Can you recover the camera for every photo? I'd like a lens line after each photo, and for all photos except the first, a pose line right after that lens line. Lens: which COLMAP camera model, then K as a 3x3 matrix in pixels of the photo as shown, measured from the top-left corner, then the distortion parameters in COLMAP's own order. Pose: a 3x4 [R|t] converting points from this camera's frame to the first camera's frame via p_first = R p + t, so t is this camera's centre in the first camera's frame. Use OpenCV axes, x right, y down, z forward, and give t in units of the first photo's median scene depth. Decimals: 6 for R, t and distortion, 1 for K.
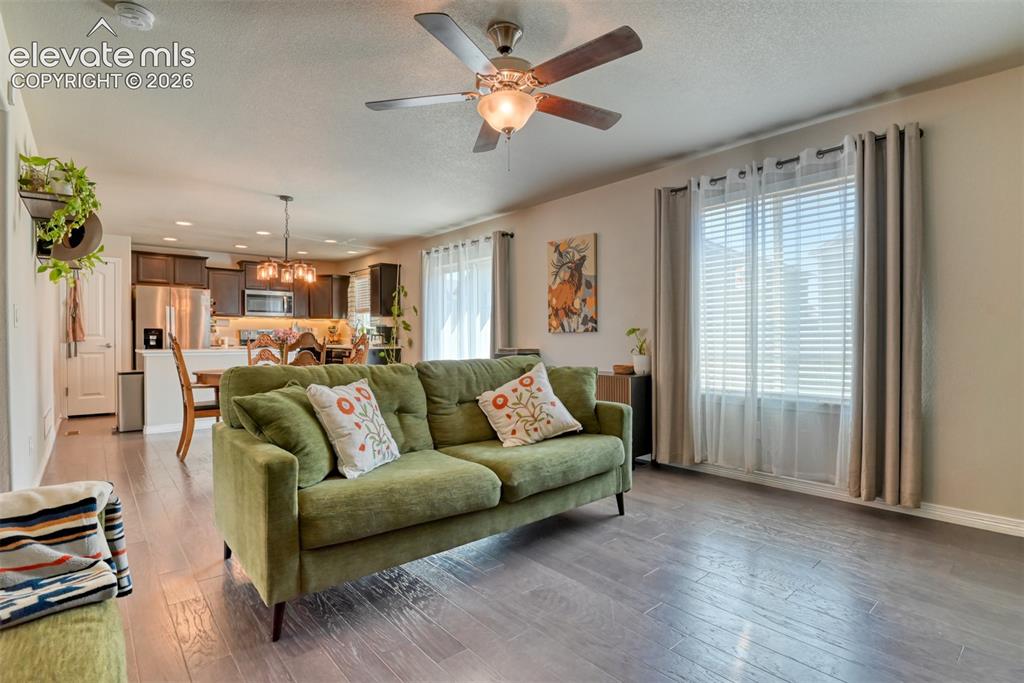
lens RADIAL K [[504.9, 0, 514.3], [0, 504.9, 333.8], [0, 0, 1]] dist [-0.021174, -0.000530]
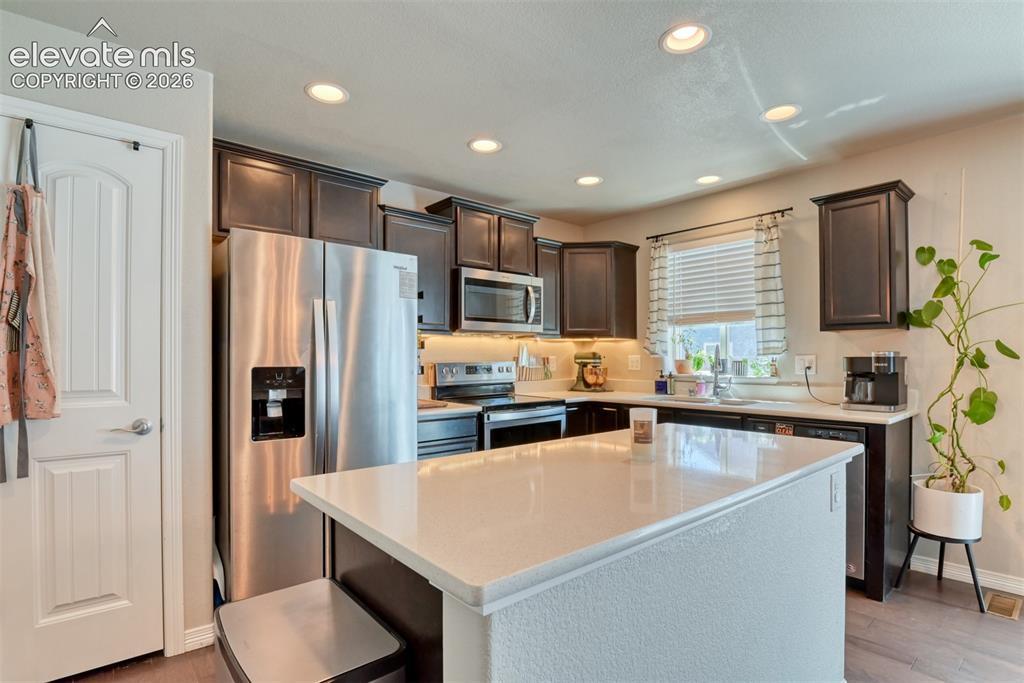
lens RADIAL K [[510.4, 0, 514.5], [0, 510.4, 347.6], [0, 0, 1]] dist [-0.026643, -0.000590]
pose [[0.999957, -0.004299, -0.008172, -0.606478], [0.004158, 0.999843, -0.017213, -0.017628], [0.008244, 0.017178, 0.999818, 0.721993]]
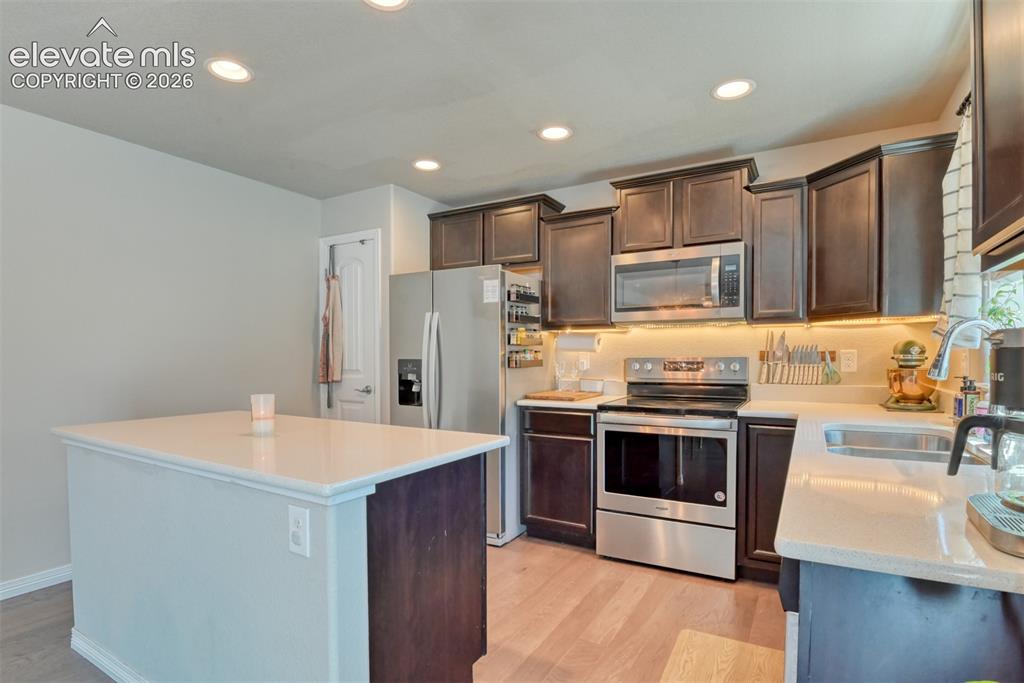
lens RADIAL K [[506.2, 0, 511.1], [0, 506.2, 357.9], [0, 0, 1]] dist [-0.001148, -0.000174]
pose [[0.313308, 0.004990, -0.949638, -0.234314], [0.006866, 0.999948, 0.007520, -0.015595], [0.949627, -0.008876, 0.313258, 0.995655]]
